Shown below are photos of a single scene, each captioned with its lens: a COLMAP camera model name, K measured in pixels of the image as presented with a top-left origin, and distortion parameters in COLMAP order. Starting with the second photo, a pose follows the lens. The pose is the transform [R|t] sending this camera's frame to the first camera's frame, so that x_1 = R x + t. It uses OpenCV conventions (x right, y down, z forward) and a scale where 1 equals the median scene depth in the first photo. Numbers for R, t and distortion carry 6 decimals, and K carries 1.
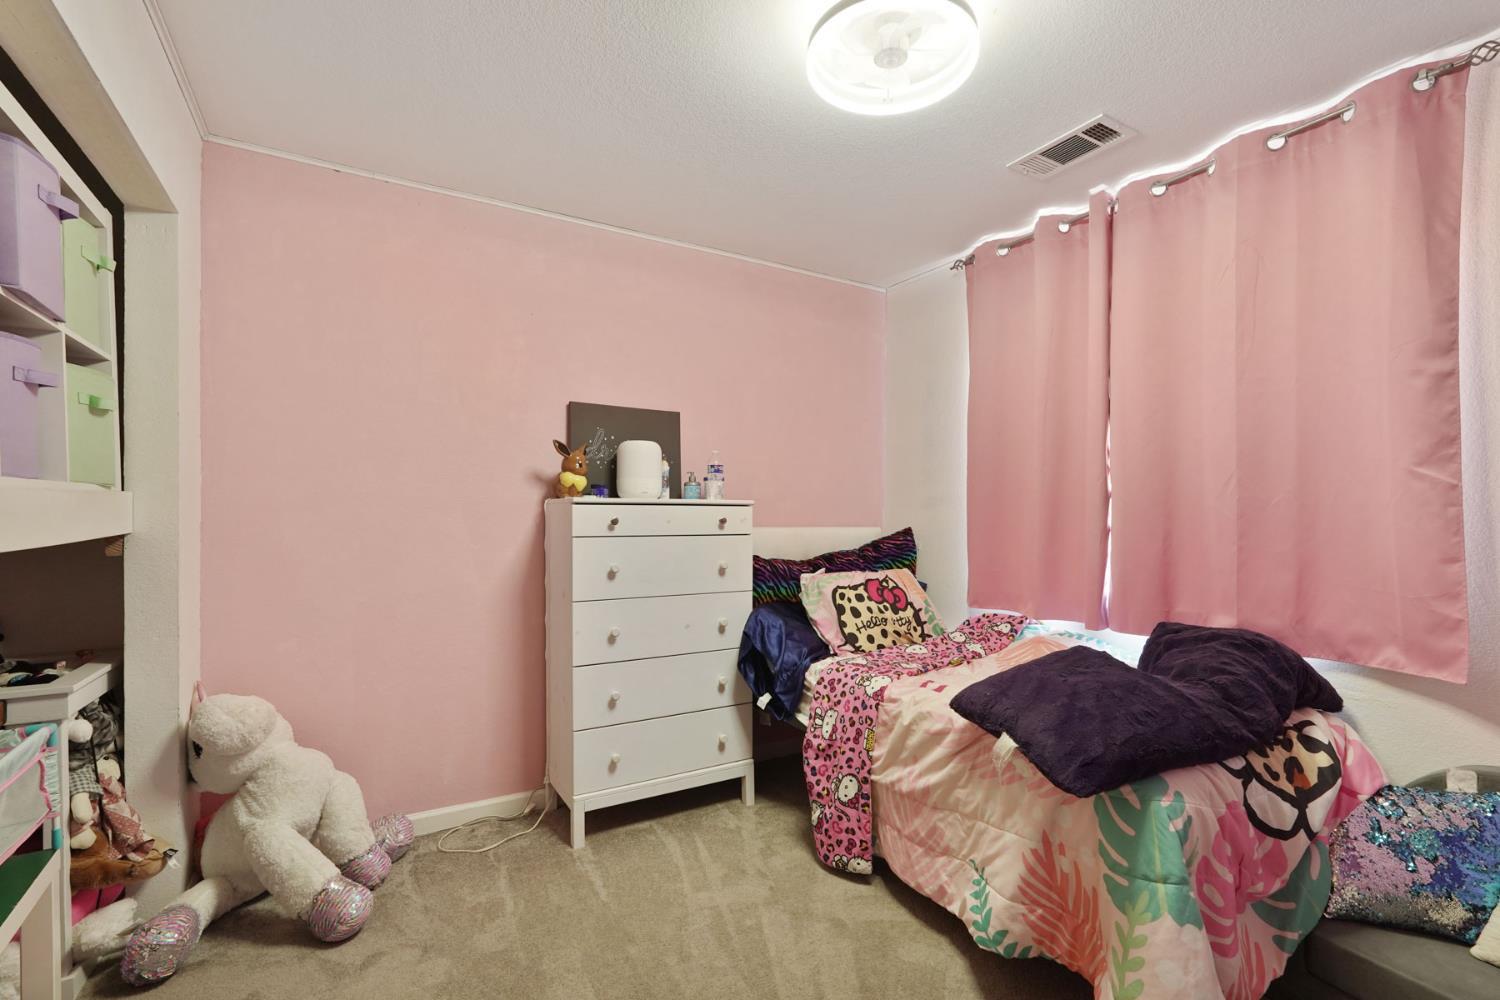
lens RADIAL K [[666.4, 0, 756.8], [0, 666.4, 495.5], [0, 0, 1]] dist [-0.010067, 0.007110]
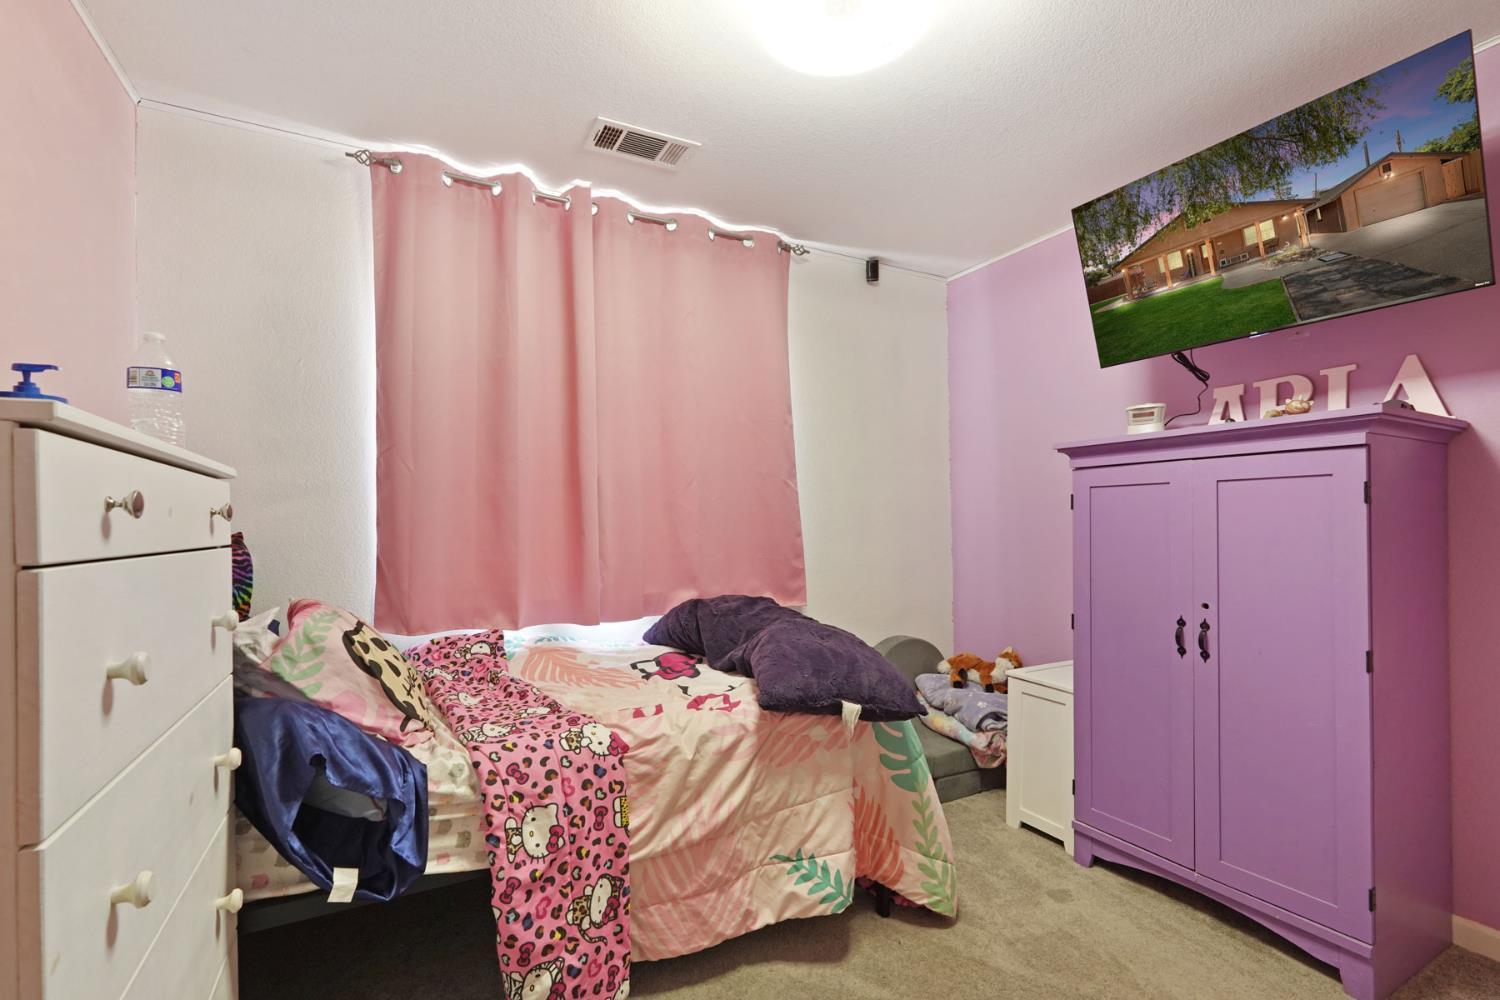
lens RADIAL K [[666.4, 0, 754.8], [0, 666.4, 503.7], [0, 0, 1]] dist [-0.010067, 0.007110]
pose [[0.065661, 0.021108, 0.997619, -0.537892], [-0.014327, 0.999693, -0.020209, 0.042988], [-0.997739, -0.012966, 0.065943, 0.790137]]
